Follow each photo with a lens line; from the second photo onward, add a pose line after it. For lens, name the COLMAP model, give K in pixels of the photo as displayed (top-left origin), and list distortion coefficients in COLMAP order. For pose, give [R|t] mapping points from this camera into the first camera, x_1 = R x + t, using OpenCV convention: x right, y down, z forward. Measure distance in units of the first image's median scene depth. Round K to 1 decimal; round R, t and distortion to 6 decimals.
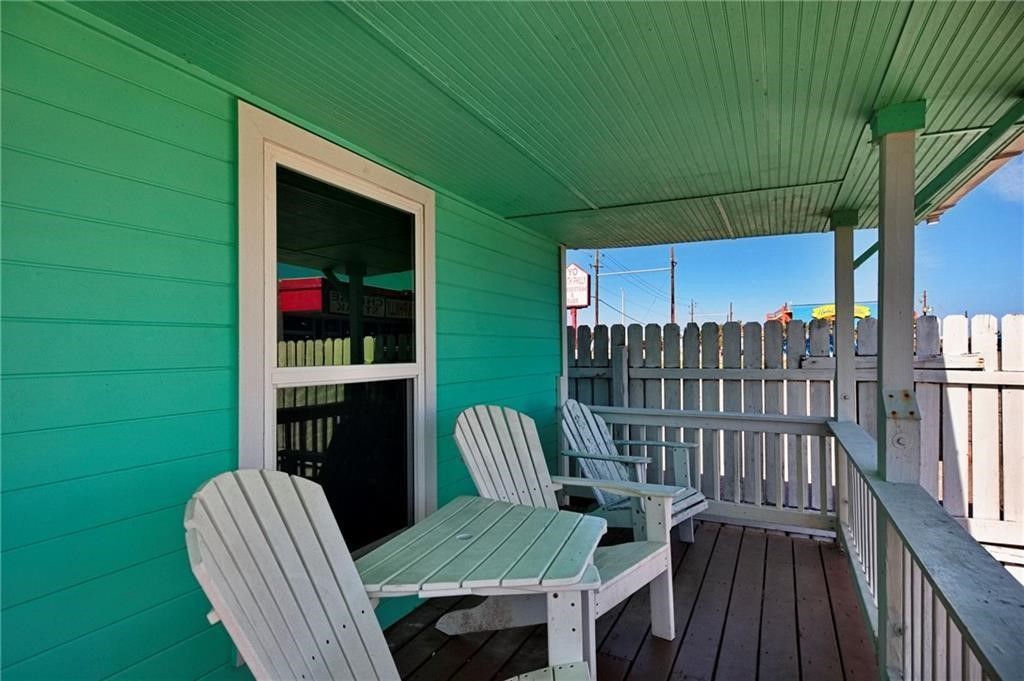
lens RADIAL K [[566.3, 0, 513.6], [0, 566.3, 345.5], [0, 0, 1]] dist [-0.000736, 0.000340]
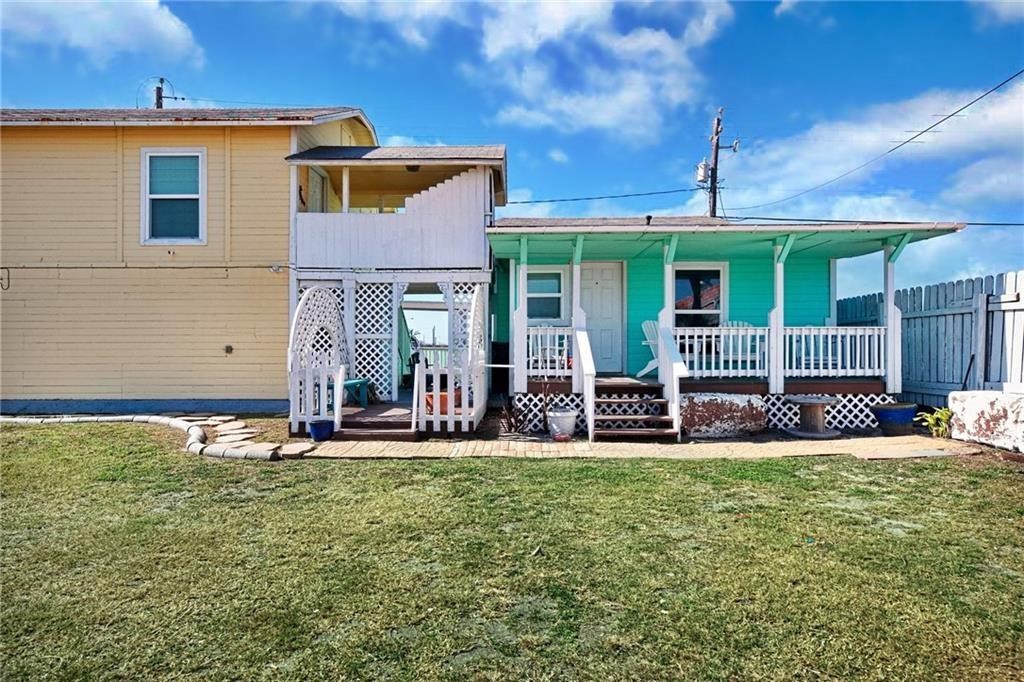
lens RADIAL K [[566.3, 0, 514.2], [0, 566.3, 342.2], [0, 0, 1]] dist [-0.000736, 0.000340]
pose [[0.408221, -0.002726, -0.912879, 2.159234], [0.011399, 0.999933, 0.002111, 0.179594], [0.912812, -0.011268, 0.408225, -1.426583]]
